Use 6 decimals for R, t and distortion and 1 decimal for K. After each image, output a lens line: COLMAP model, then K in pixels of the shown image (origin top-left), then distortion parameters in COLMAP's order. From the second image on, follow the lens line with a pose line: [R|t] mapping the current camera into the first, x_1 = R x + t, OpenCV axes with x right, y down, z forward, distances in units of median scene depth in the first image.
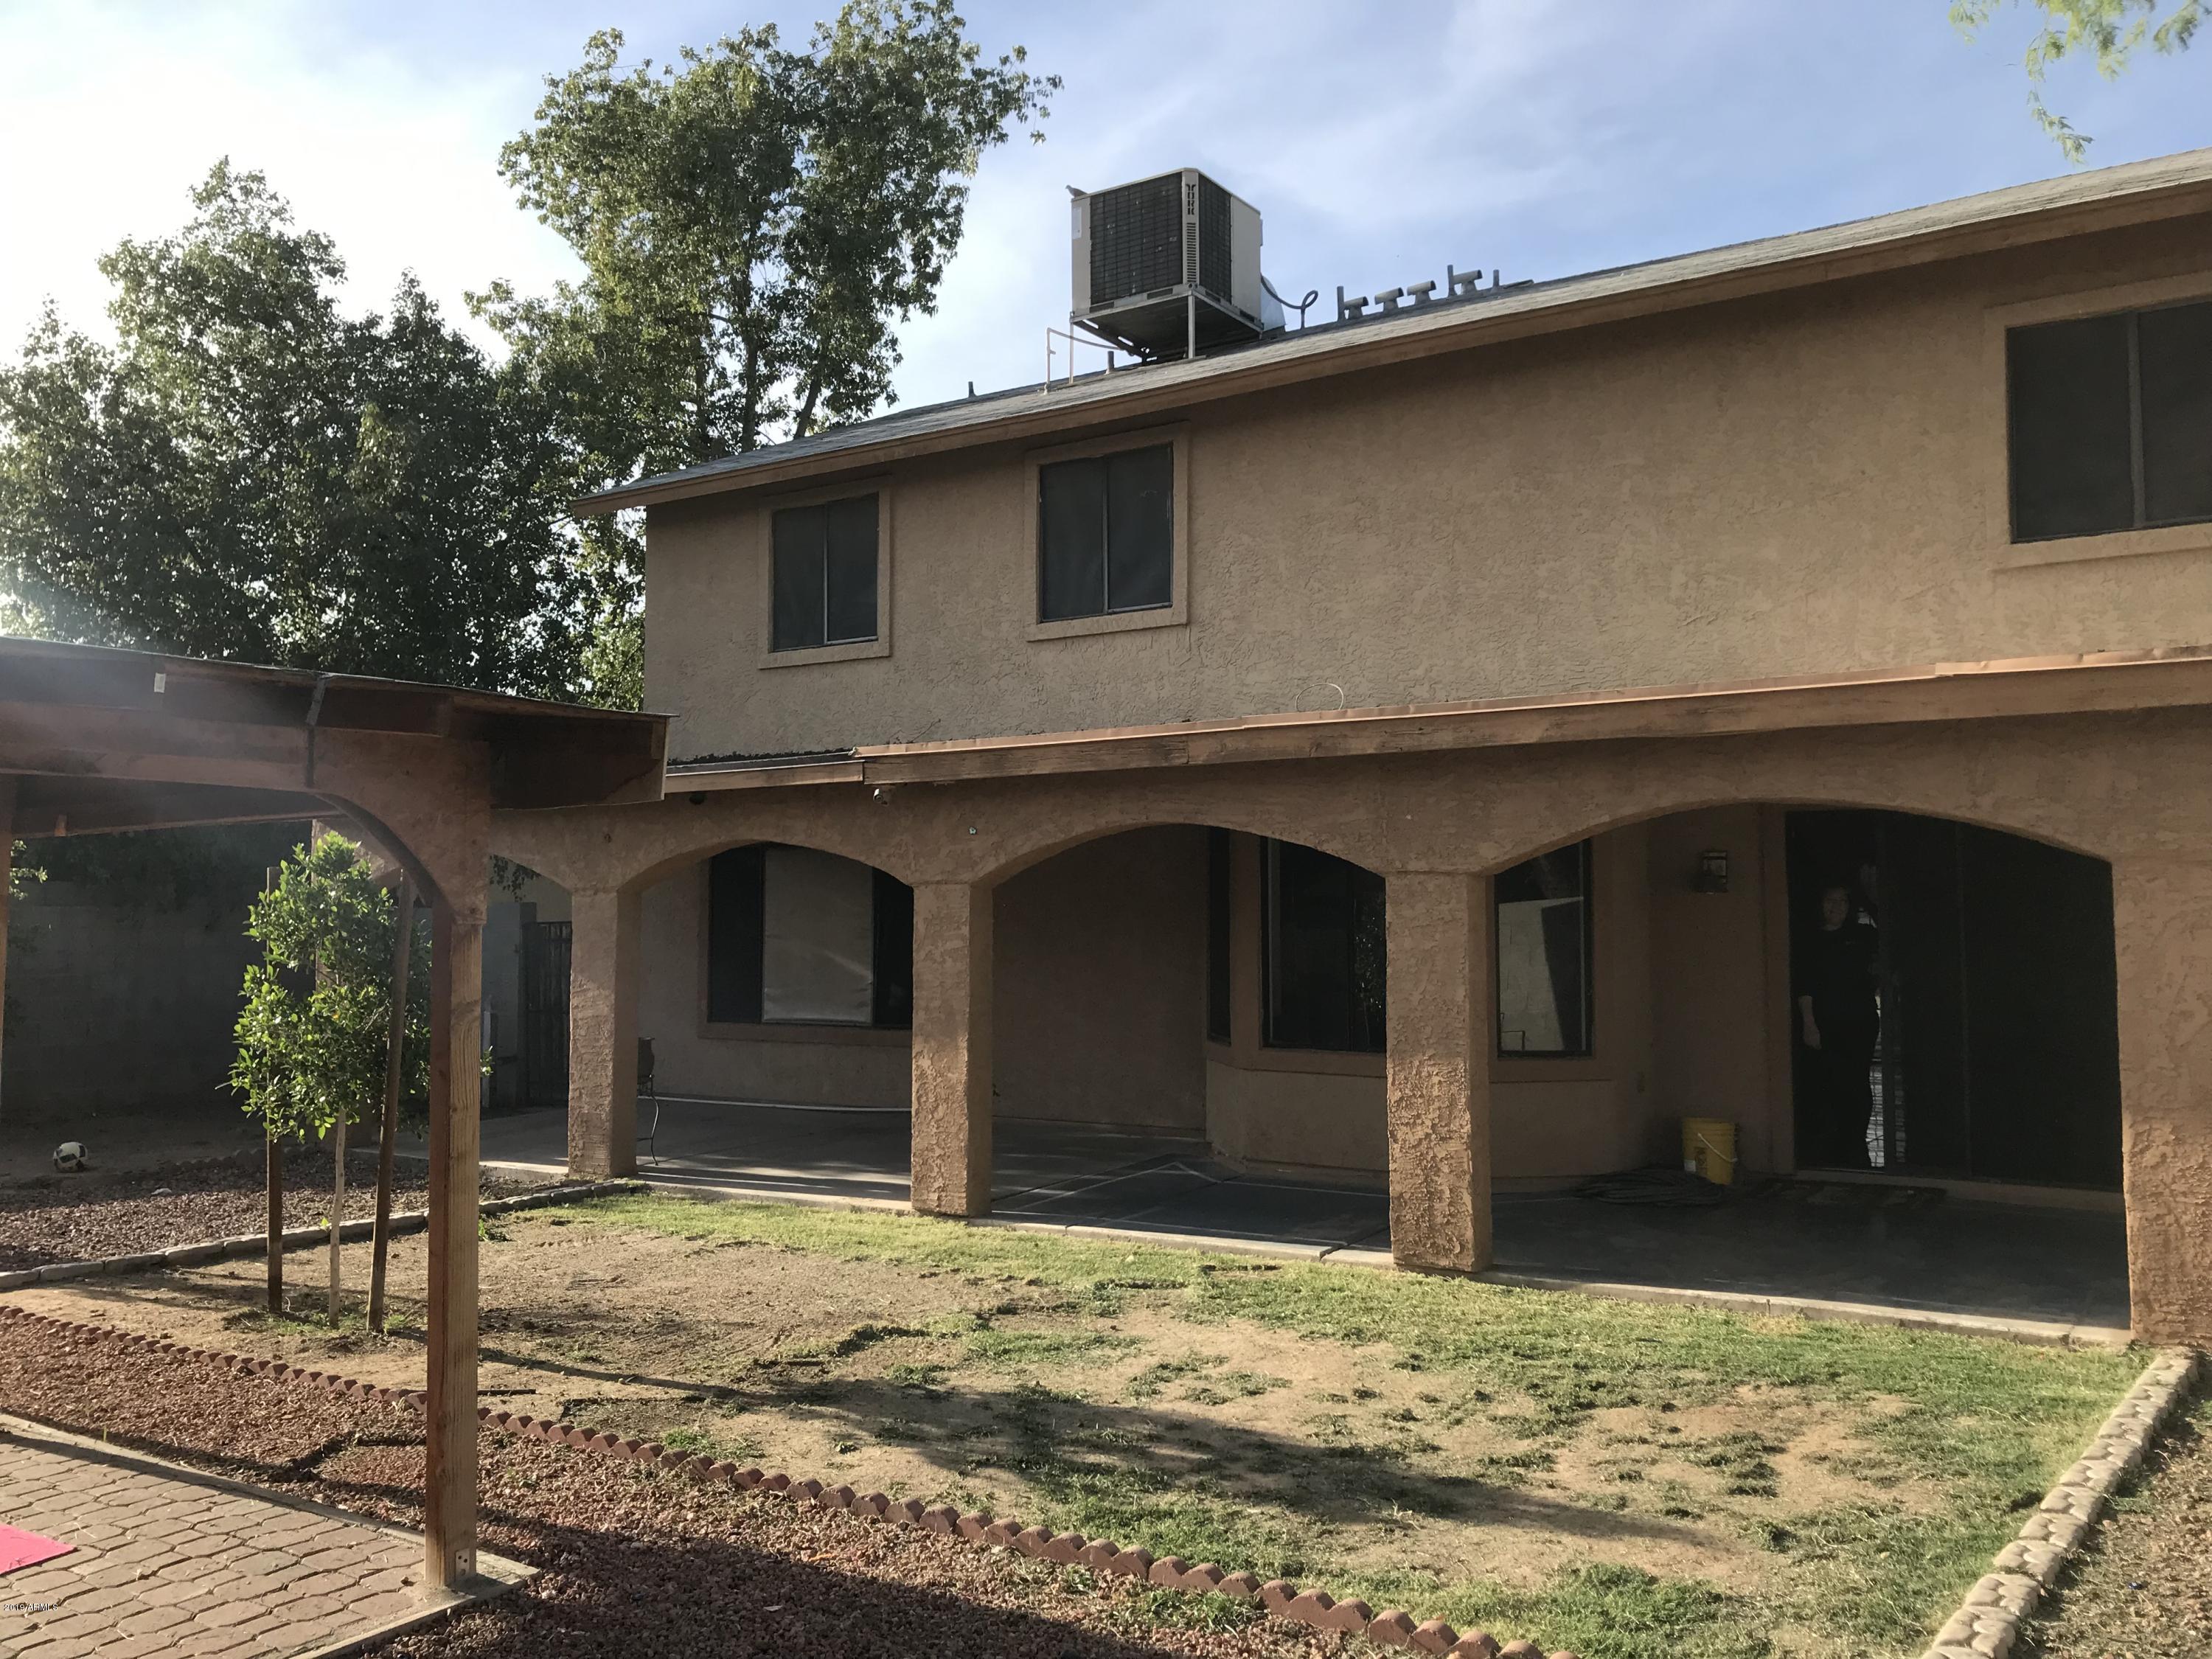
lens RADIAL K [[1841.2, 0, 1105.4], [0, 1841.2, 827.7], [0, 0, 1]] dist [-0.003792, 0.006080]
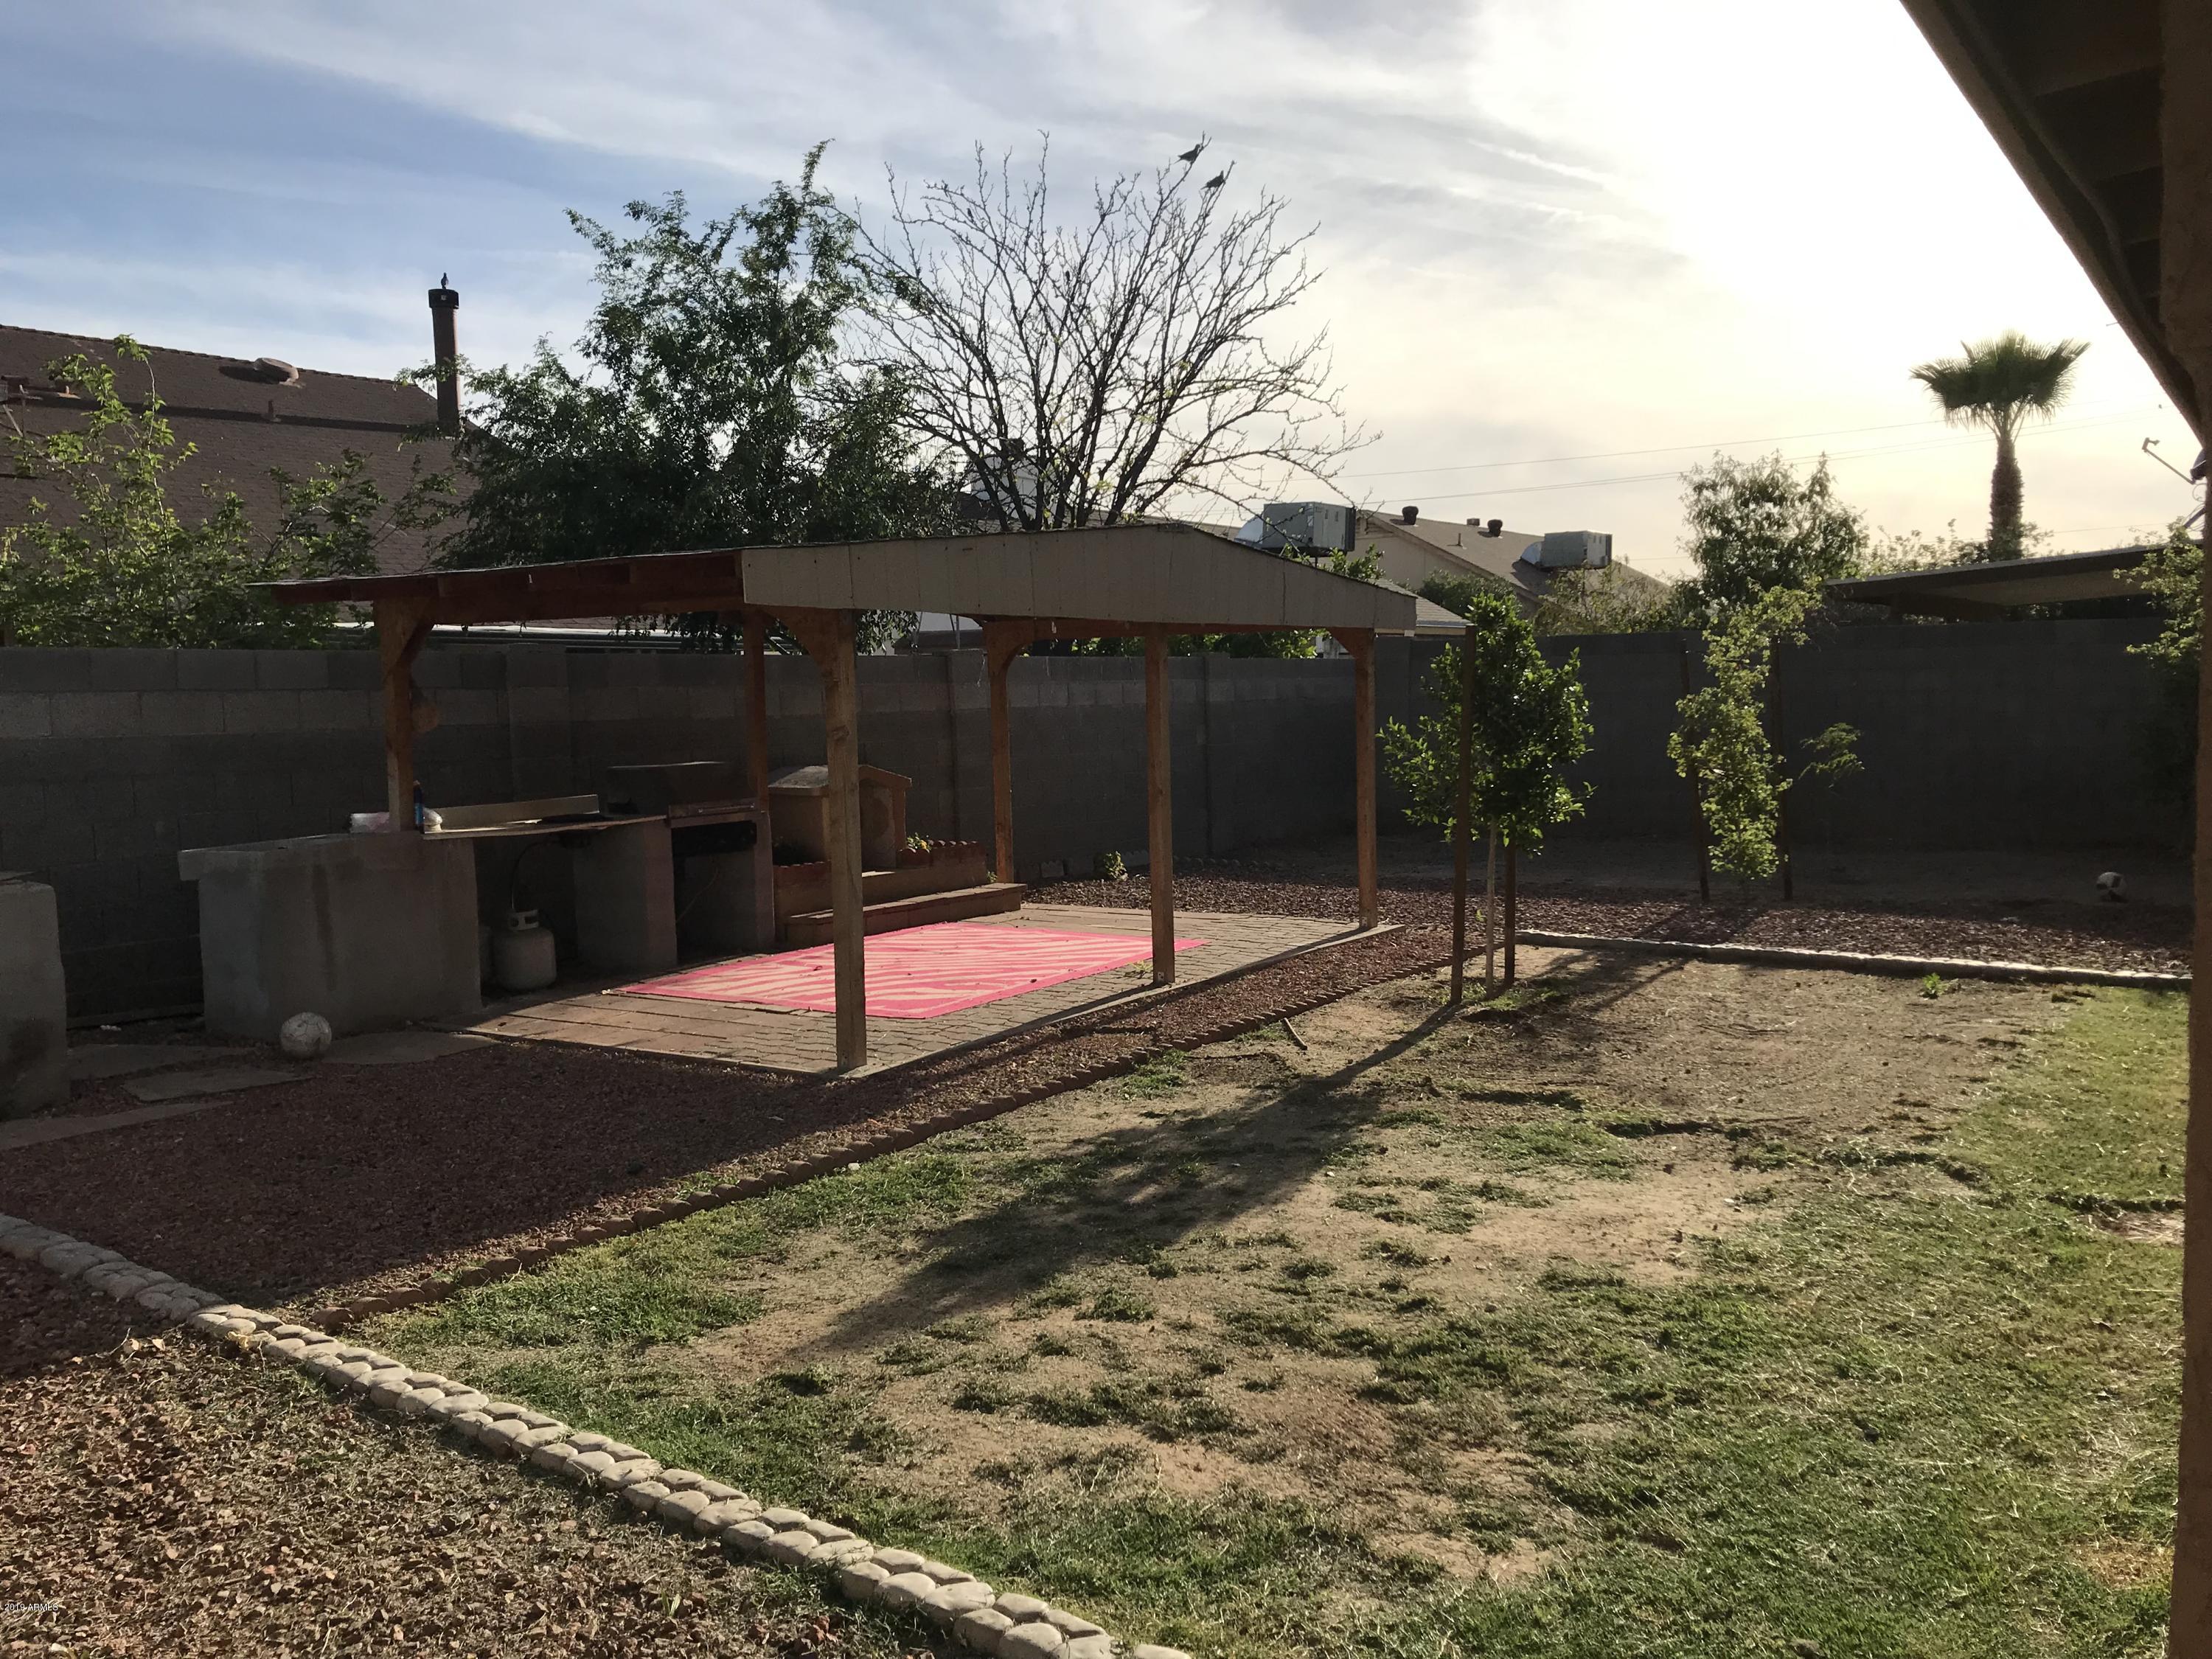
lens RADIAL K [[1841.2, 0, 1105.3], [0, 1841.2, 829.8], [0, 0, 1]] dist [-0.003792, 0.006080]
pose [[-0.020067, 0.078441, -0.996717, 1.071423], [0.070740, 0.994530, 0.076845, 0.064563], [0.997293, -0.068966, -0.025506, 1.057608]]
